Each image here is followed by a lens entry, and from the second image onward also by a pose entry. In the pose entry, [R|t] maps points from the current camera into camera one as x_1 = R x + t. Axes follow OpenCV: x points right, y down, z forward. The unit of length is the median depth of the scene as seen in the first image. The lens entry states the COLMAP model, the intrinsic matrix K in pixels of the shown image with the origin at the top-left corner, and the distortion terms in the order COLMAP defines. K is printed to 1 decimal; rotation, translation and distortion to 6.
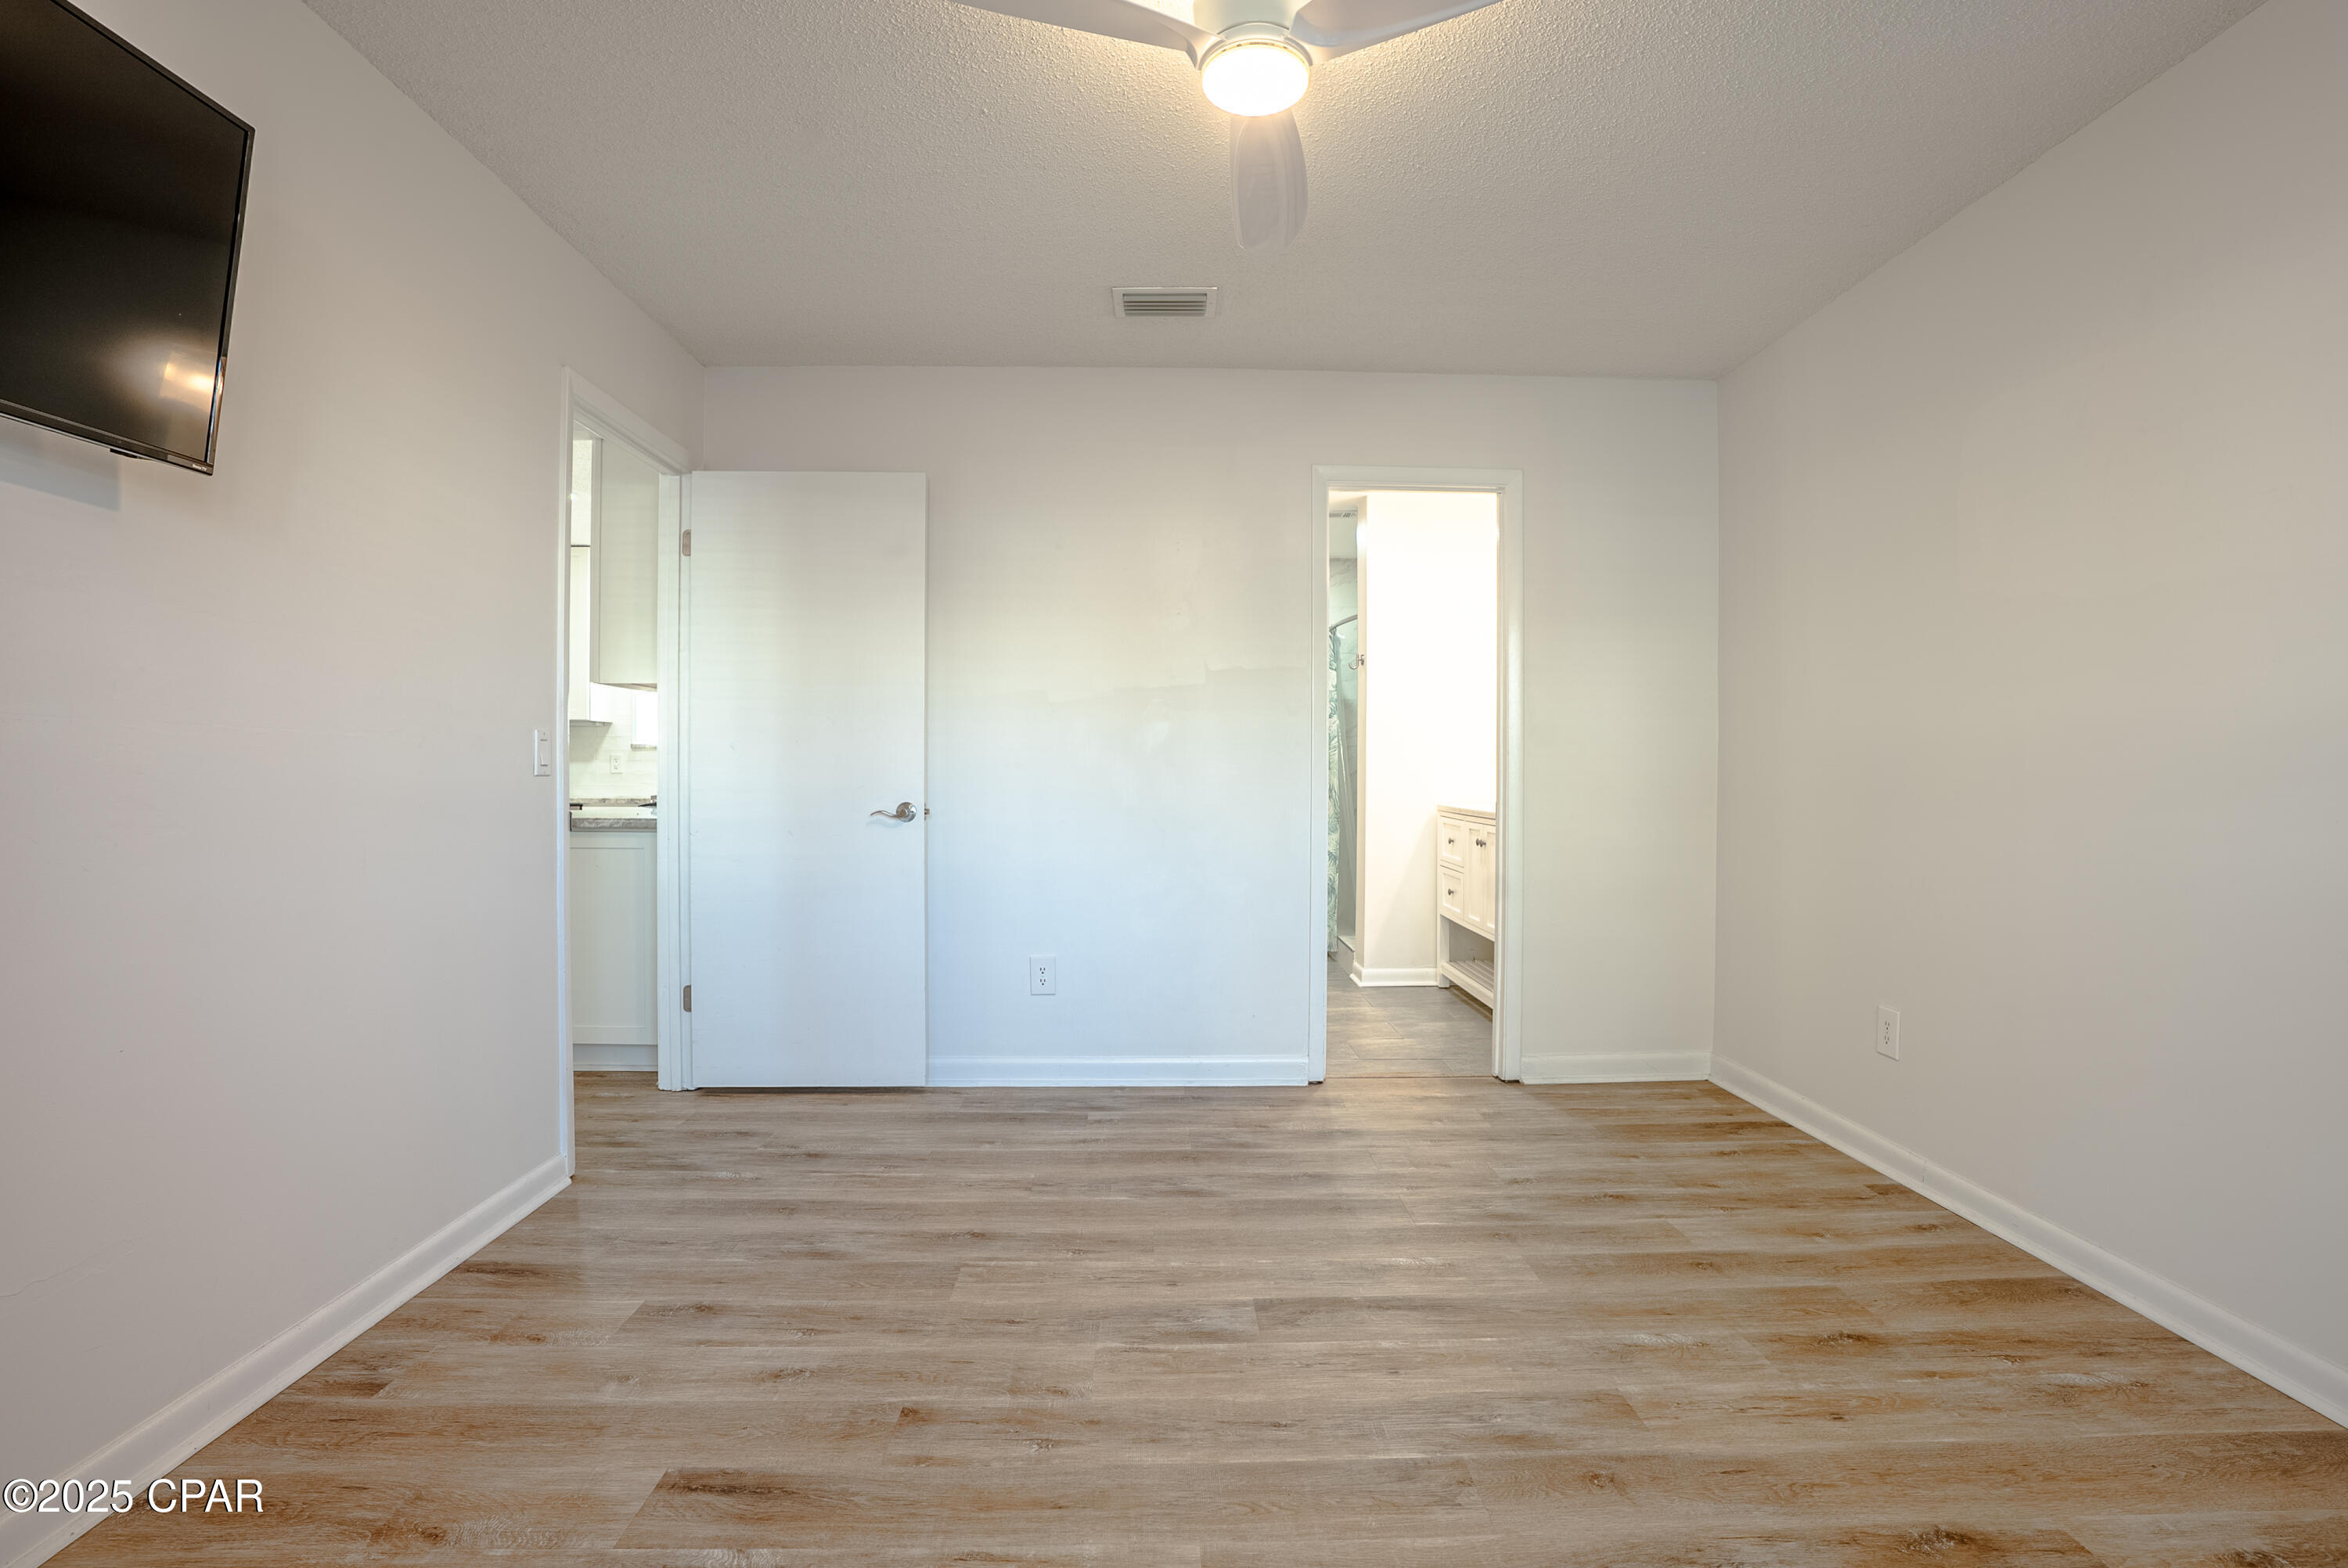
lens RADIAL K [[1087.5, 0, 1172.2], [0, 1087.5, 782.4], [0, 0, 1]] dist [-0.023085, 0.001658]
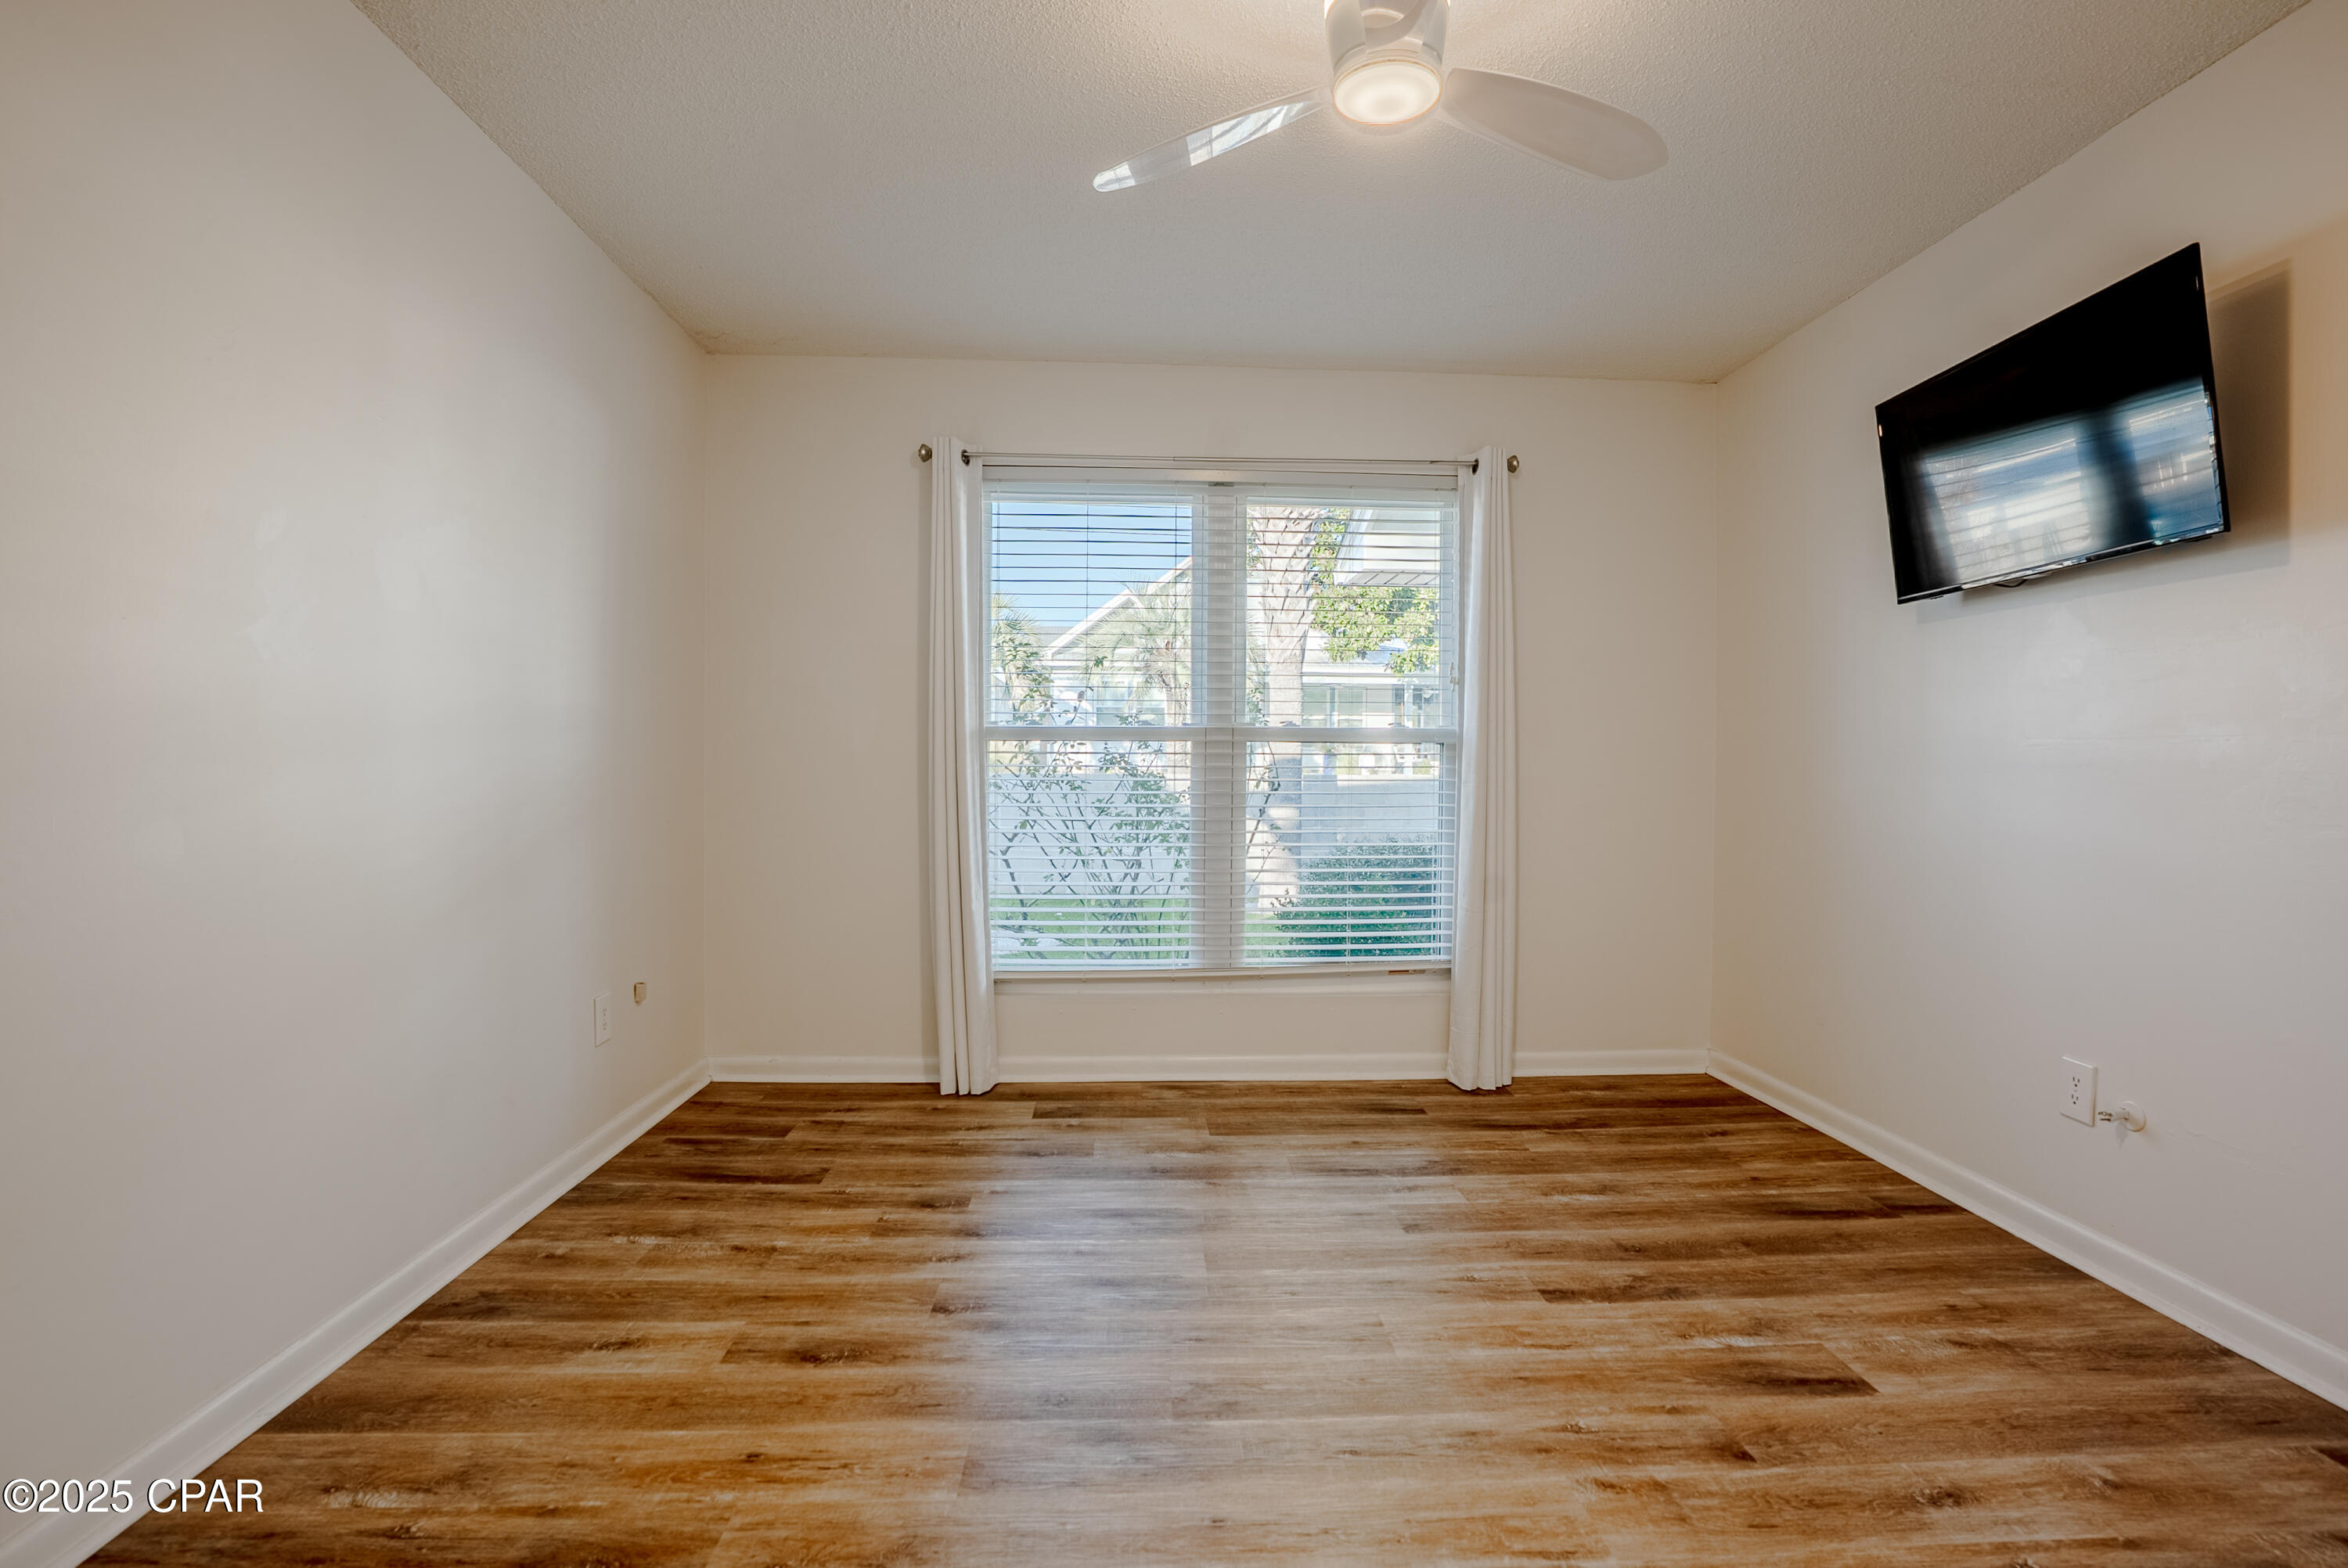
lens RADIAL K [[1087.5, 0, 1172.8], [0, 1087.5, 779.5], [0, 0, 1]] dist [-0.023085, 0.001658]
pose [[-0.999767, -0.009890, -0.019193, 0.281095], [-0.010121, 0.999877, 0.011964, -0.011744], [0.019073, 0.012156, -0.999744, 1.941779]]
